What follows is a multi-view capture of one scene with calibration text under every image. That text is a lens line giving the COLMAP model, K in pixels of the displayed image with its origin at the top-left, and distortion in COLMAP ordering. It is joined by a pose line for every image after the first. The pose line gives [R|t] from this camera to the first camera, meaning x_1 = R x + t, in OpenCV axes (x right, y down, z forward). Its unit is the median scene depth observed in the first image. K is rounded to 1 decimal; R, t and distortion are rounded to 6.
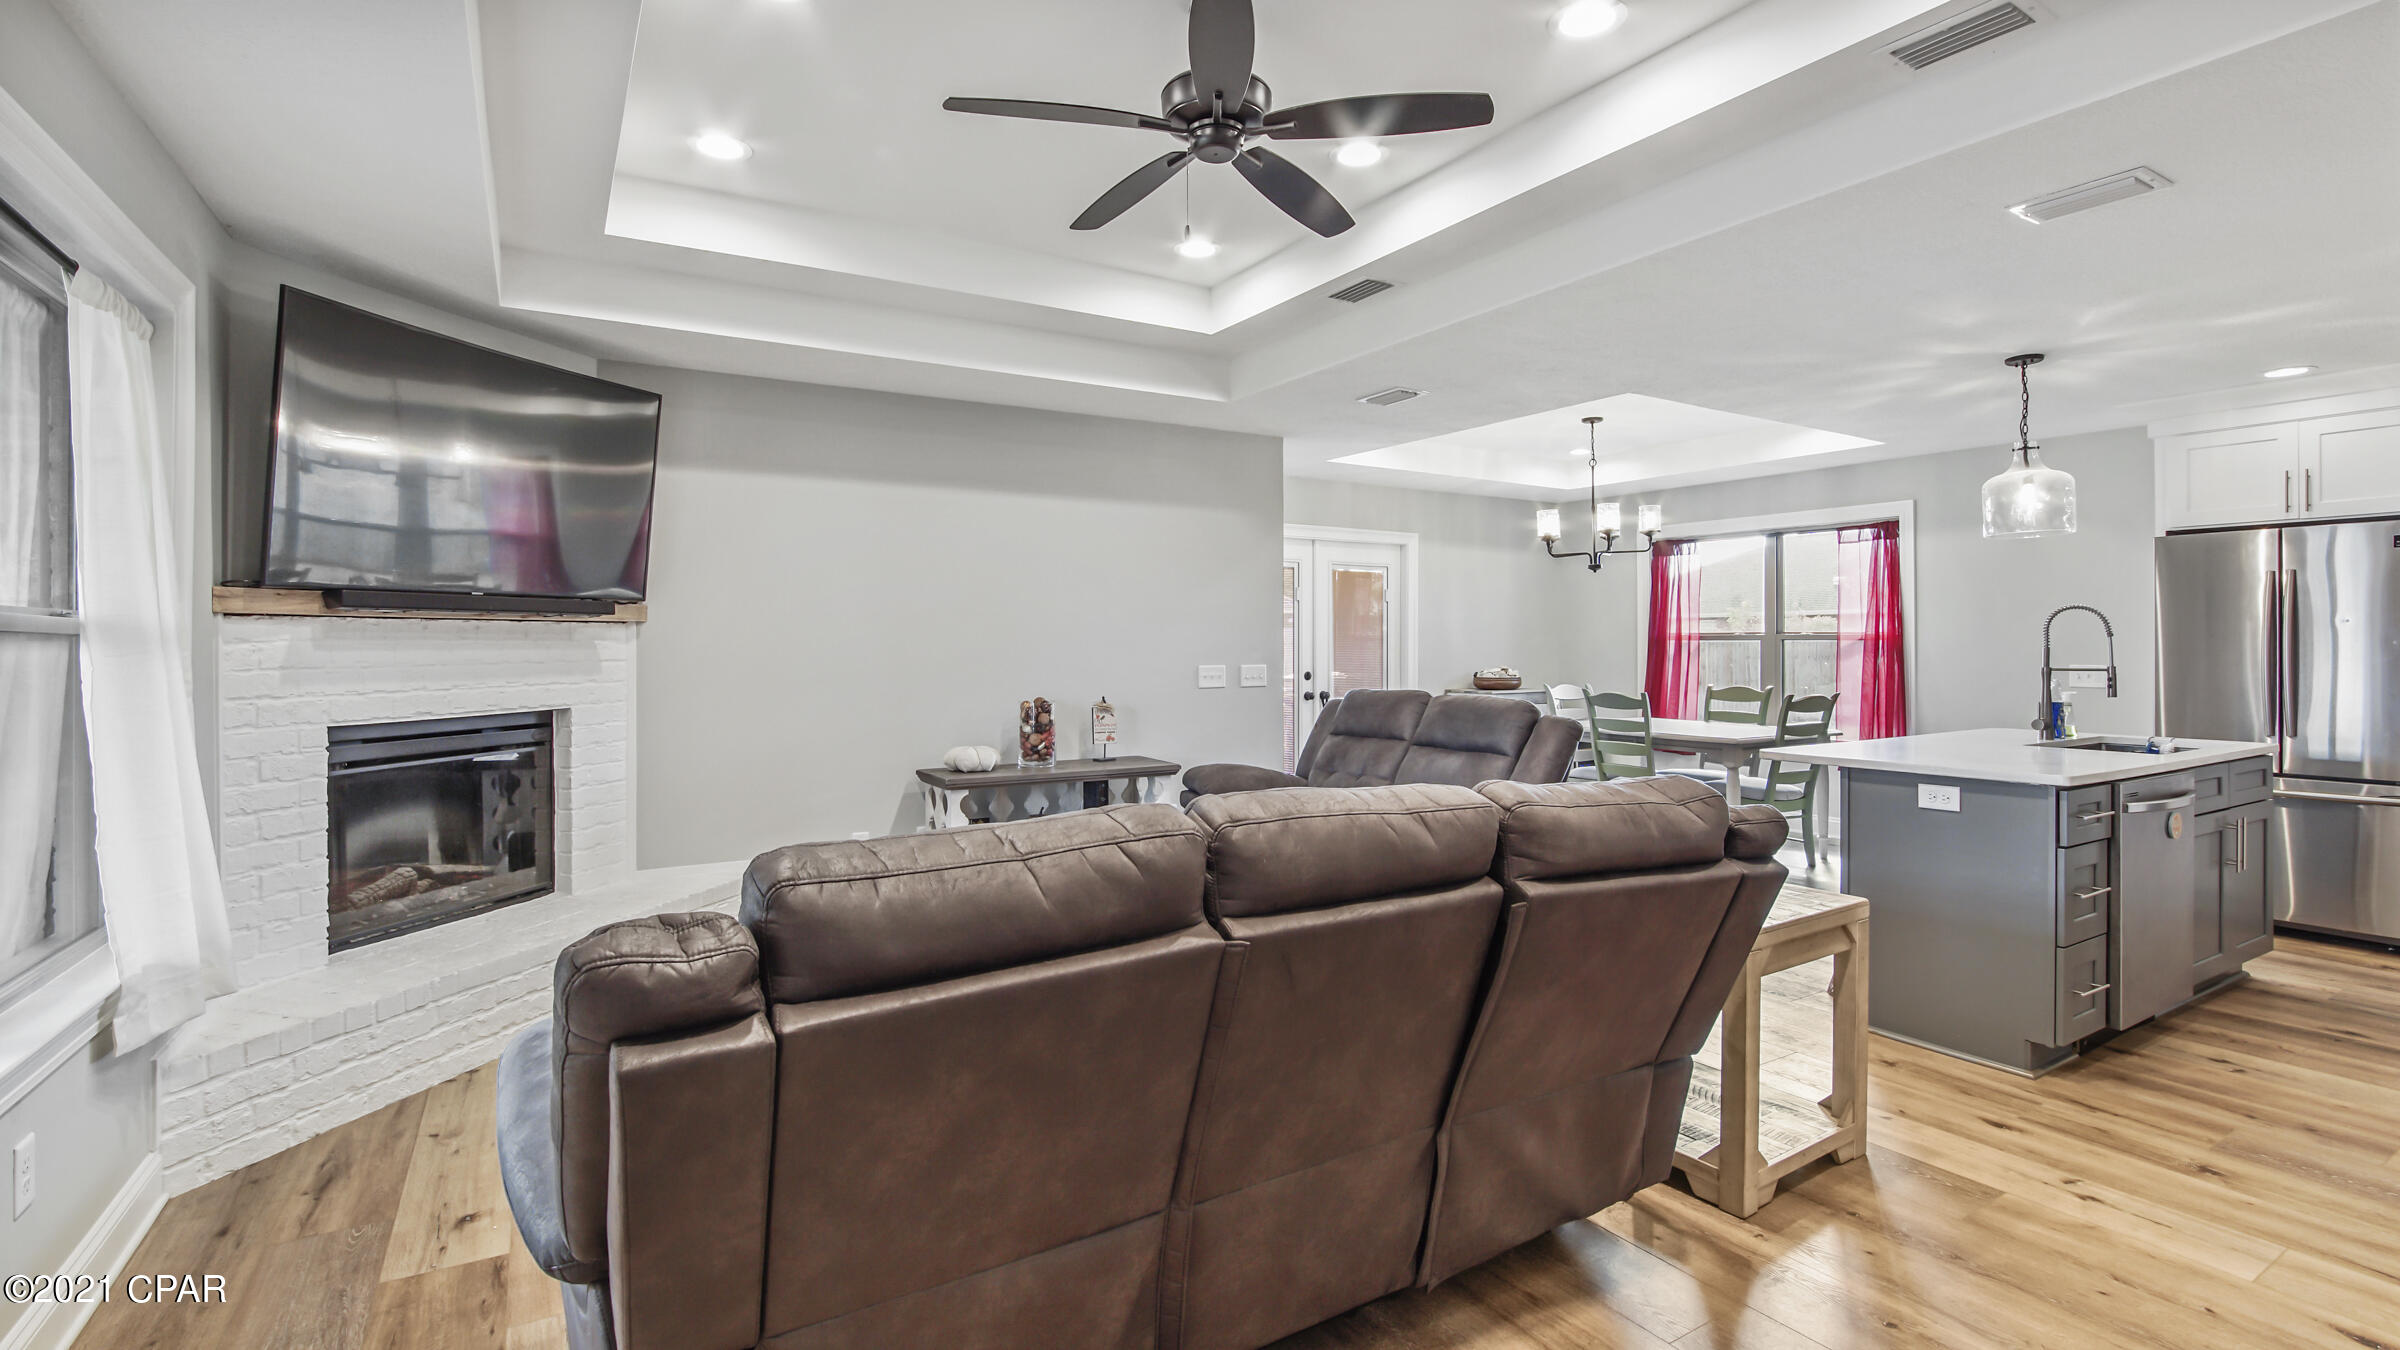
lens RADIAL K [[1099.7, 0, 1194.4], [0, 1099.7, 650.8], [0, 0, 1]] dist [-0.016456, 0.004194]
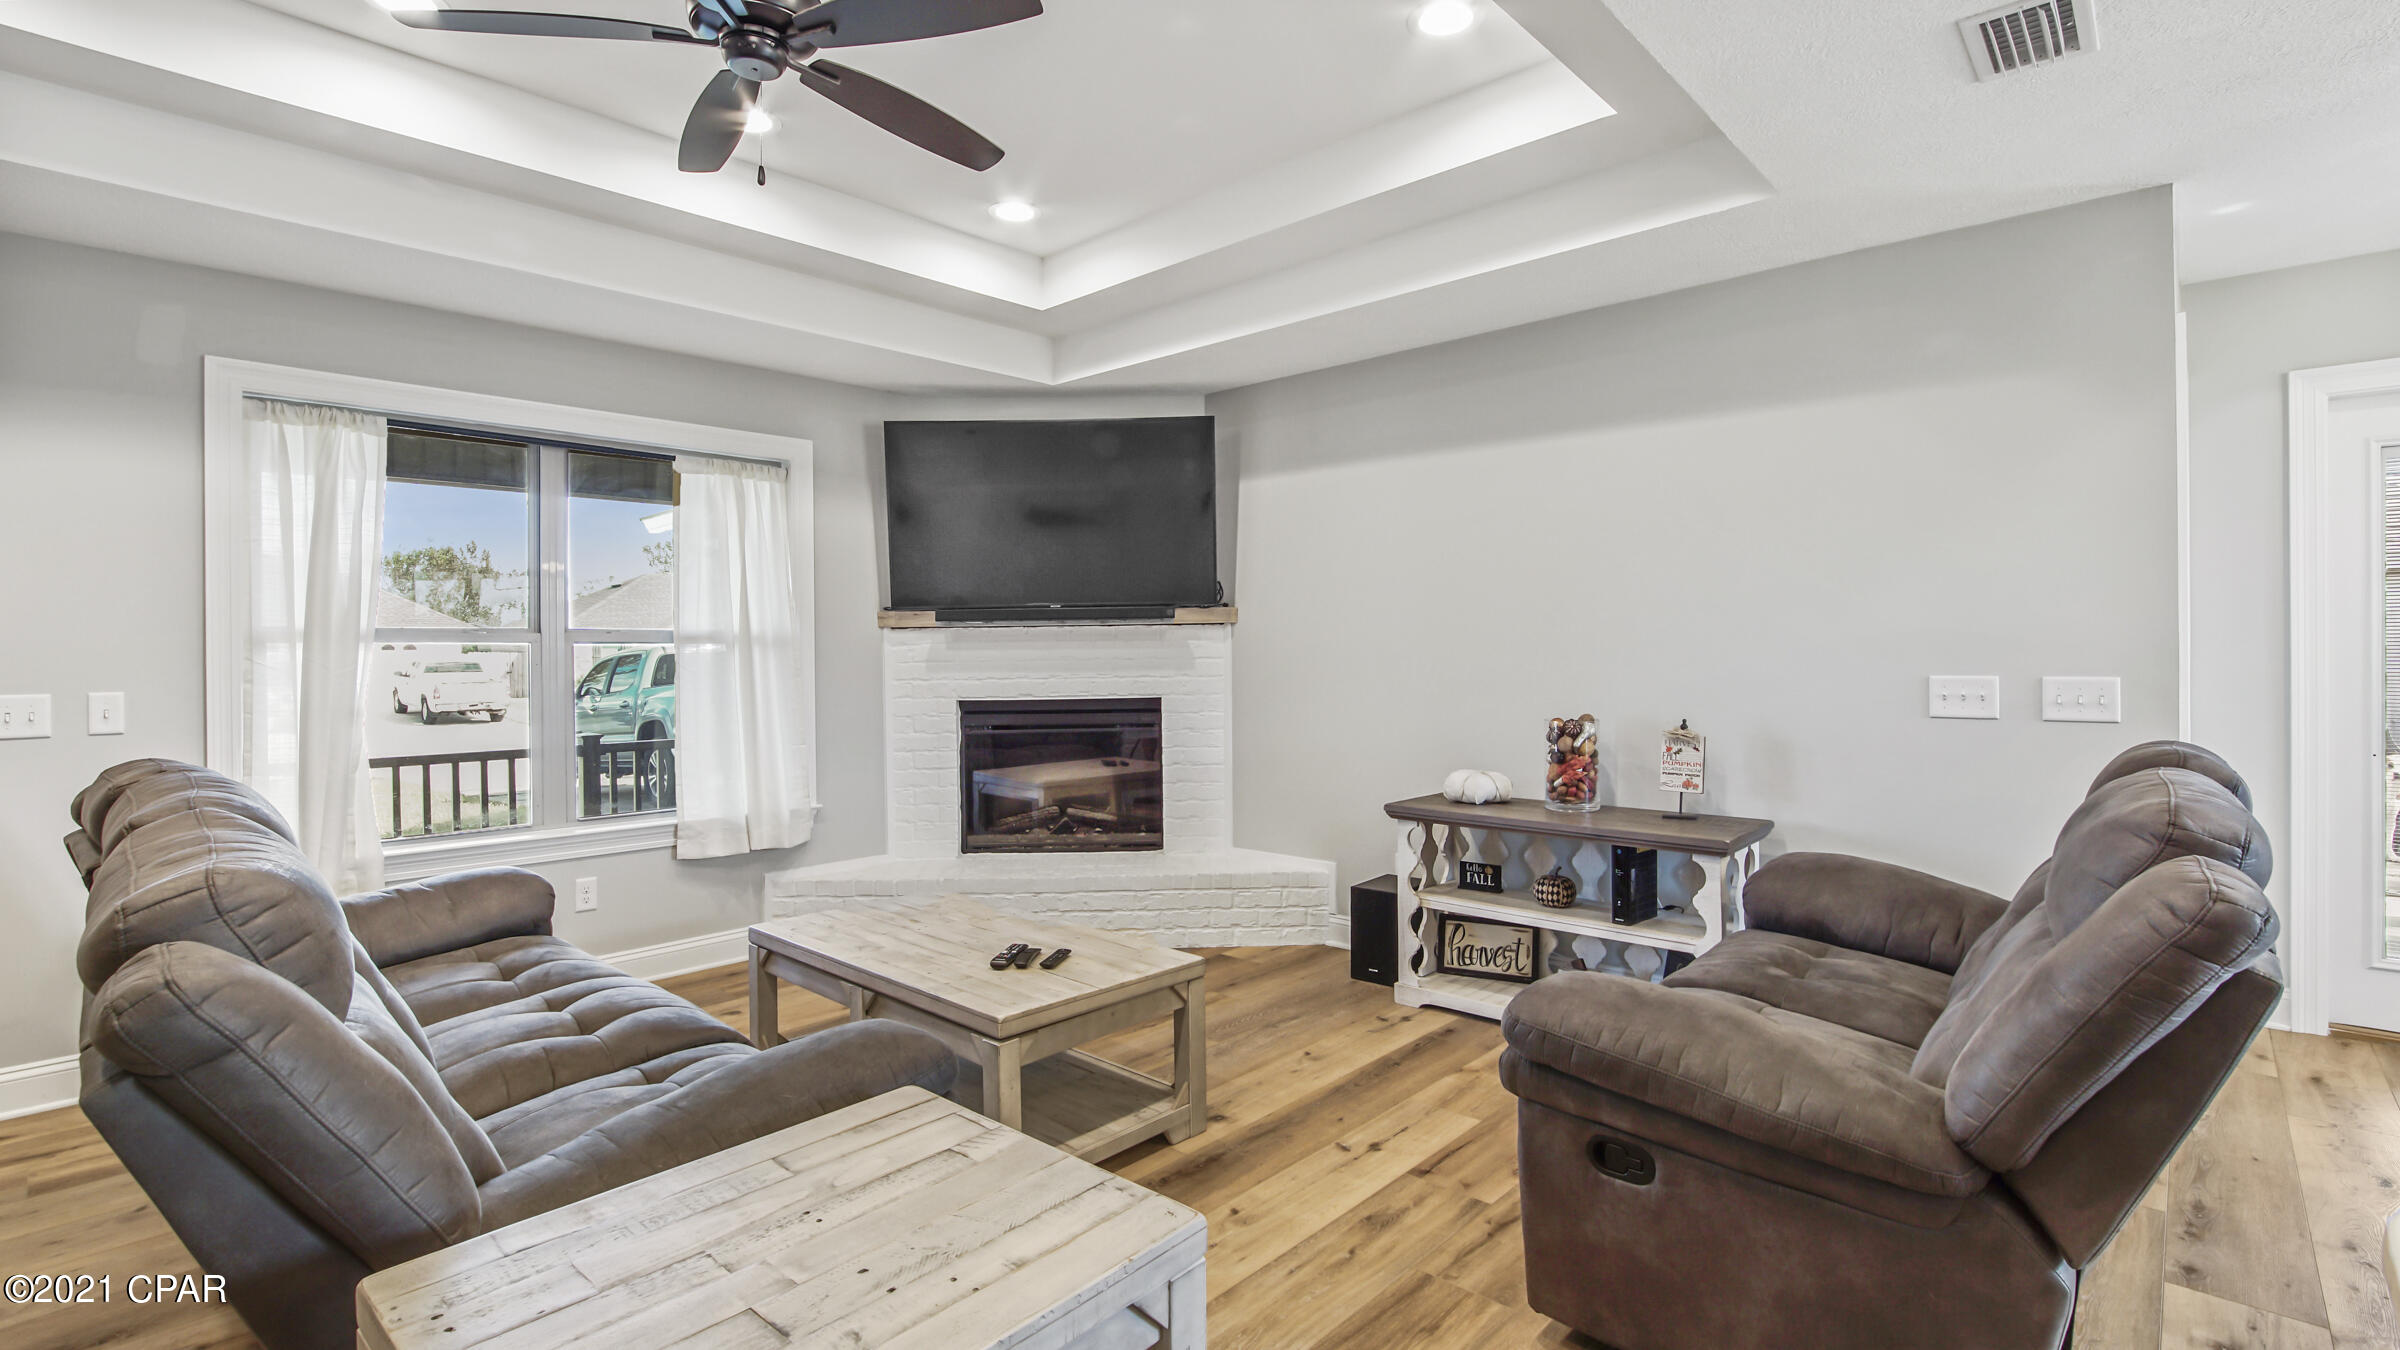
lens RADIAL K [[1099.7, 0, 1201.8], [0, 1099.7, 659.9], [0, 0, 1]] dist [-0.016456, 0.004194]
pose [[0.288361, 0.010832, -0.957460, 0.548601], [0.003569, 0.999917, 0.012387, -0.002795], [0.957515, -0.006989, 0.288299, 0.656817]]
